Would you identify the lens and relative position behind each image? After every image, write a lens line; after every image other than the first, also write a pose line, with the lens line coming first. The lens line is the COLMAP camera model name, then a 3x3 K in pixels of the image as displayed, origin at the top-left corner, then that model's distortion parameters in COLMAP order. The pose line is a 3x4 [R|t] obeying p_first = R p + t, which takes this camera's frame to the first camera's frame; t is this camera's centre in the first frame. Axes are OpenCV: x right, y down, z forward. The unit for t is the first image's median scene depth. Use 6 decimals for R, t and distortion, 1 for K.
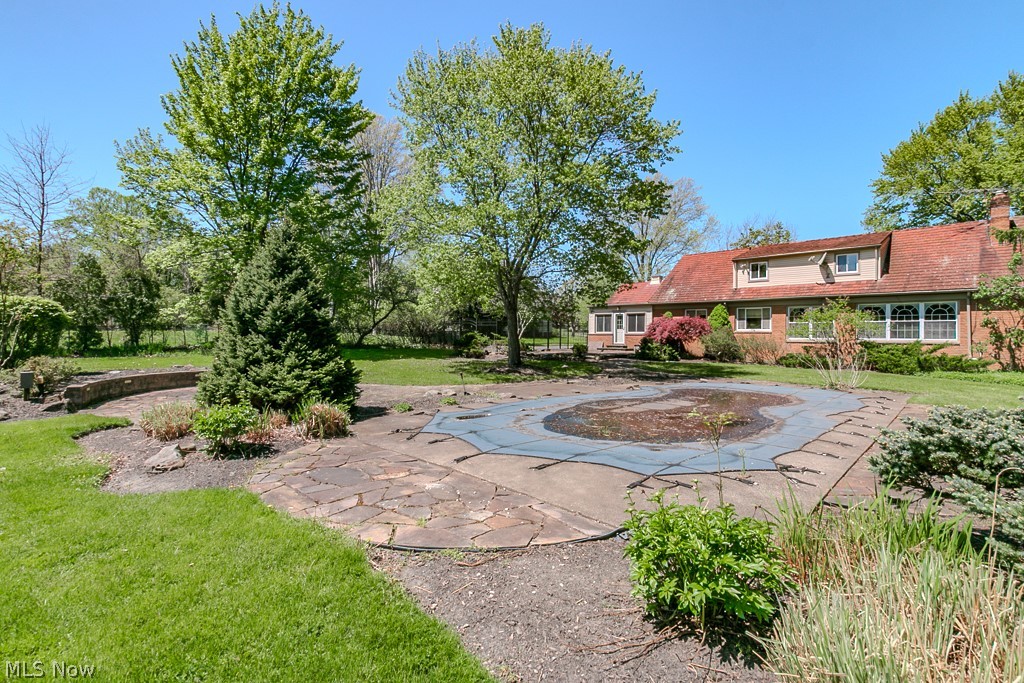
lens RADIAL K [[475.0, 0, 512.0], [0, 475.0, 341.5], [0, 0, 1]] dist [0.000930, -0.000201]
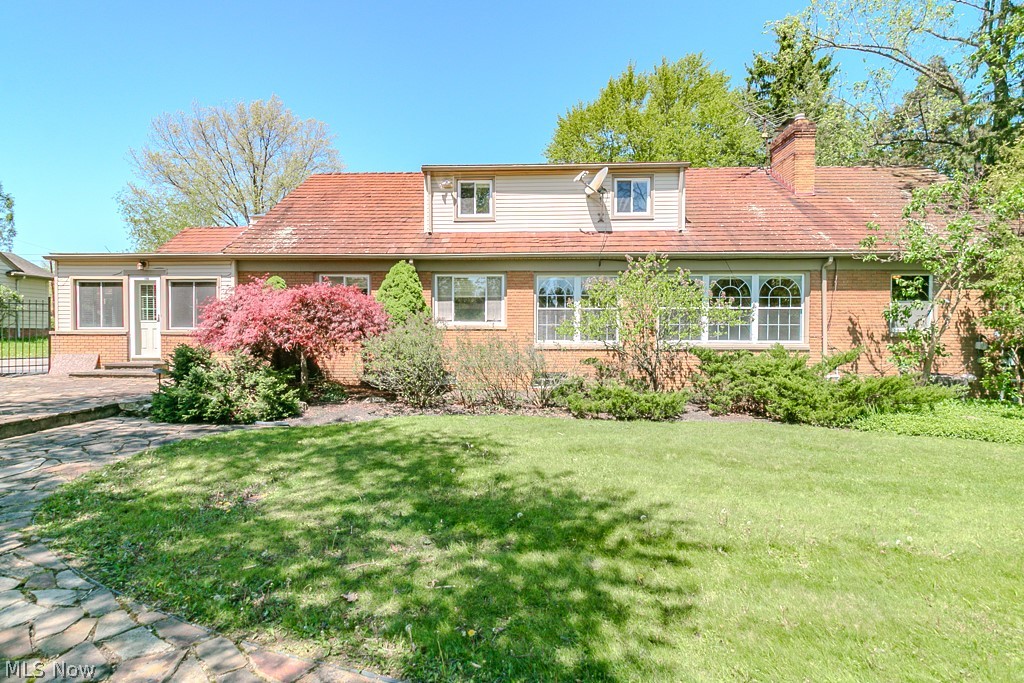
lens RADIAL K [[475.0, 0, 512.0], [0, 475.0, 341.5], [0, 0, 1]] dist [0.000930, -0.000201]
pose [[0.743809, -0.016556, 0.668187, 0.232132], [0.011348, 0.999862, 0.012142, -0.011874], [-0.668296, -0.001449, 0.743894, 0.634357]]
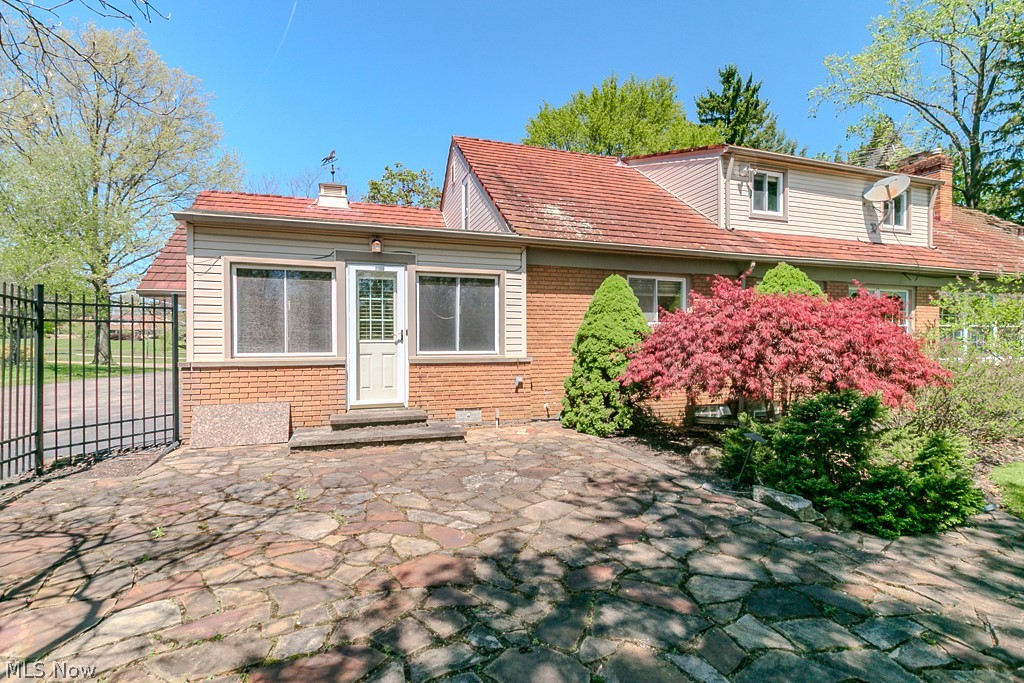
lens RADIAL K [[475.0, 0, 512.0], [0, 475.0, 341.5], [0, 0, 1]] dist [0.000930, -0.000201]
pose [[0.440060, -0.021227, 0.897717, 0.064909], [0.012169, 0.999770, 0.017675, -0.034214], [-0.897886, 0.003147, 0.440217, 1.036936]]
